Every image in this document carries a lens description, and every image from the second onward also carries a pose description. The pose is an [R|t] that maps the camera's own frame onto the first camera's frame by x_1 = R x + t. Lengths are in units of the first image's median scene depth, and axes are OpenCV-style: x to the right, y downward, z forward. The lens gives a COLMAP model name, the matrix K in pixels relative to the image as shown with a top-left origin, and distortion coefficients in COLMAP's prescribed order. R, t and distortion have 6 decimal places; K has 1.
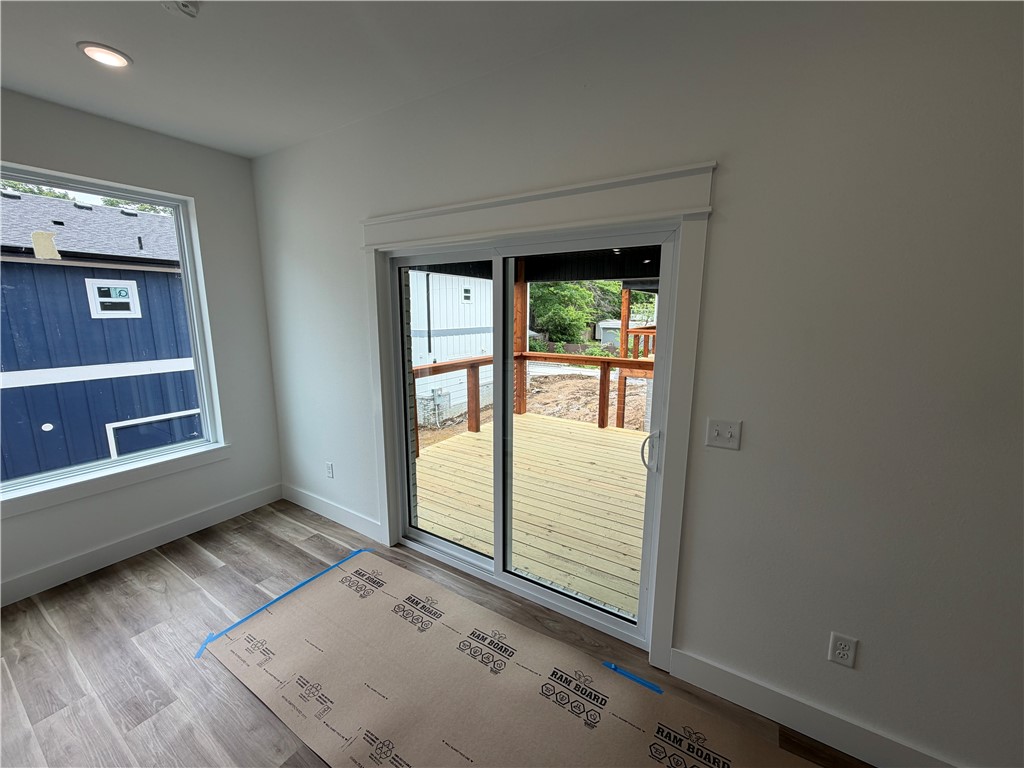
lens RADIAL K [[407.7, 0, 508.6], [0, 407.7, 383.5], [0, 0, 1]] dist [-0.000204, 0.000328]
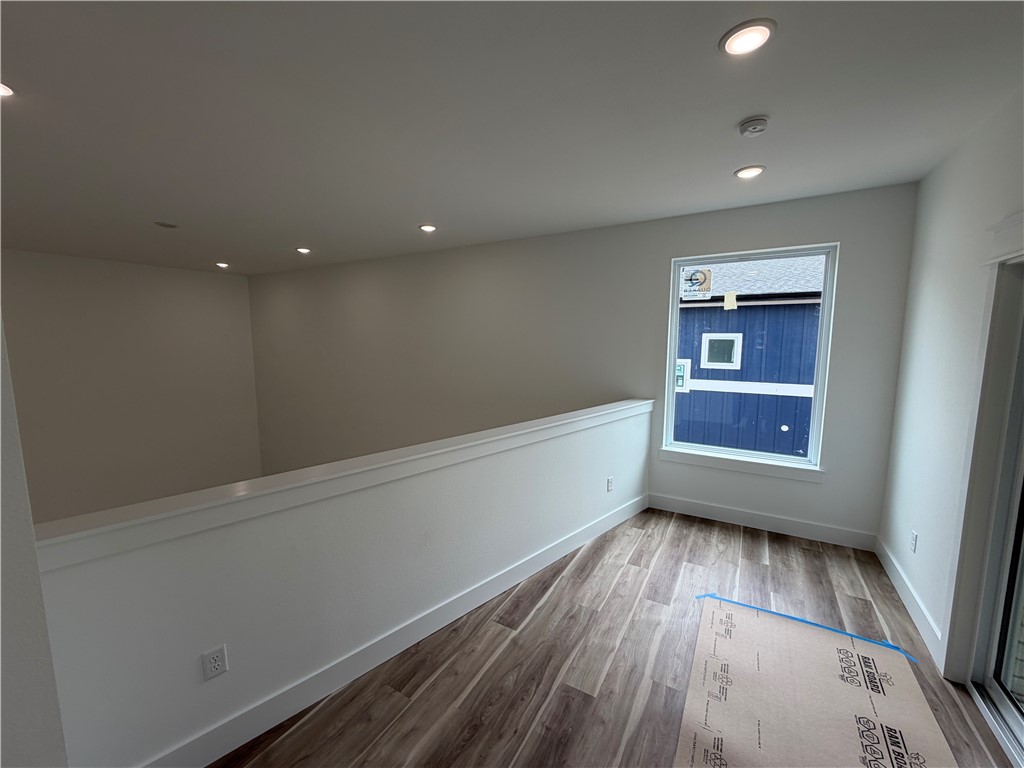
lens RADIAL K [[407.7, 0, 508.6], [0, 407.7, 383.5], [0, 0, 1]] dist [-0.000204, 0.000328]
pose [[0.023305, 0.110979, -0.993549, 0.342682], [-0.174448, 0.979024, 0.105265, -0.042305], [0.984390, 0.170870, 0.042177, 0.141722]]
